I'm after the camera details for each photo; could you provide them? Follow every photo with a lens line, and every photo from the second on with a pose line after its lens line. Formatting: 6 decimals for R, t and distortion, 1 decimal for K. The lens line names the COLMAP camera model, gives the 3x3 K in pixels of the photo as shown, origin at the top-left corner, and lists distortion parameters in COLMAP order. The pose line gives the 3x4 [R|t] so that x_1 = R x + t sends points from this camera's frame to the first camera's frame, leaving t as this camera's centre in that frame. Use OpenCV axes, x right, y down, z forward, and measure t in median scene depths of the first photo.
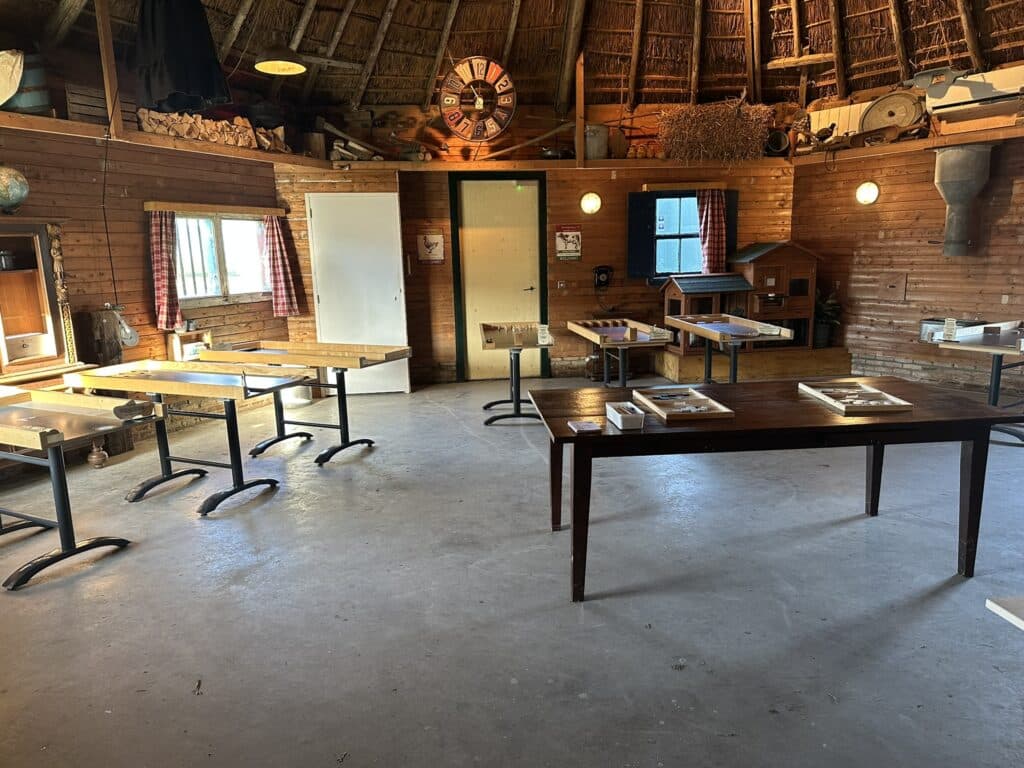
lens RADIAL K [[703.3, 0, 507.7], [0, 703.3, 389.9], [0, 0, 1]] dist [0.022932, -0.030938]
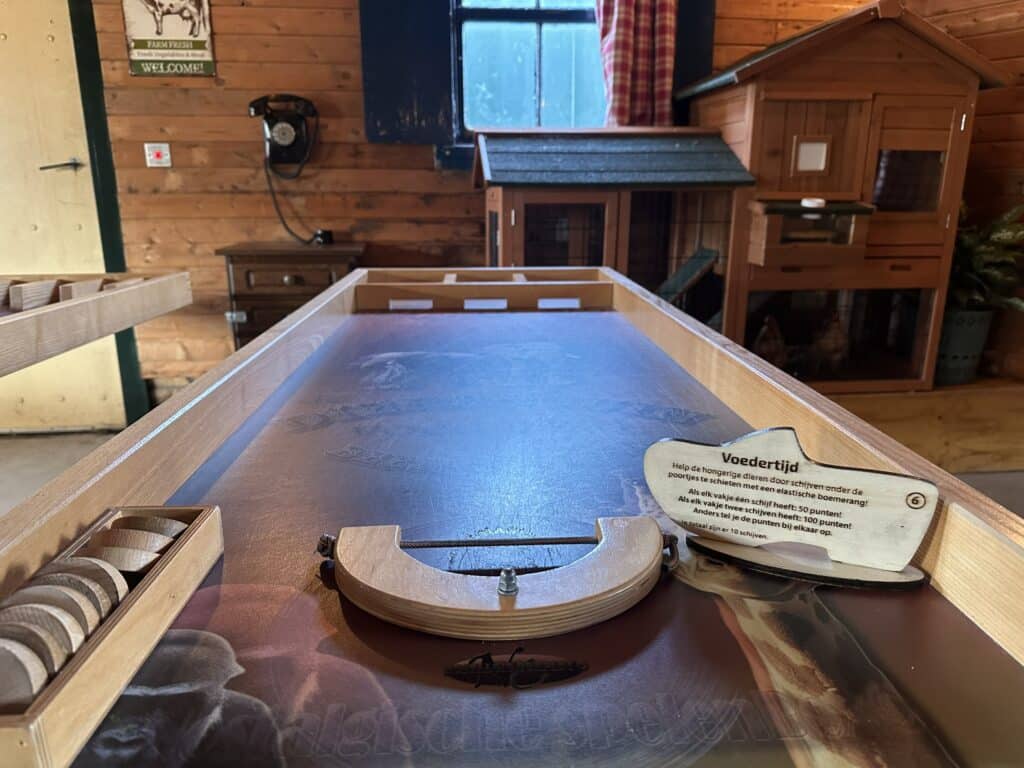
lens RADIAL K [[703.3, 0, 517.2], [0, 703.3, 393.9], [0, 0, 1]] dist [0.022932, -0.030938]
pose [[0.999356, 0.031673, -0.016877, 0.276921], [-0.029989, 0.995295, 0.092131, -0.085365], [0.019716, -0.091565, 0.995604, 0.747569]]
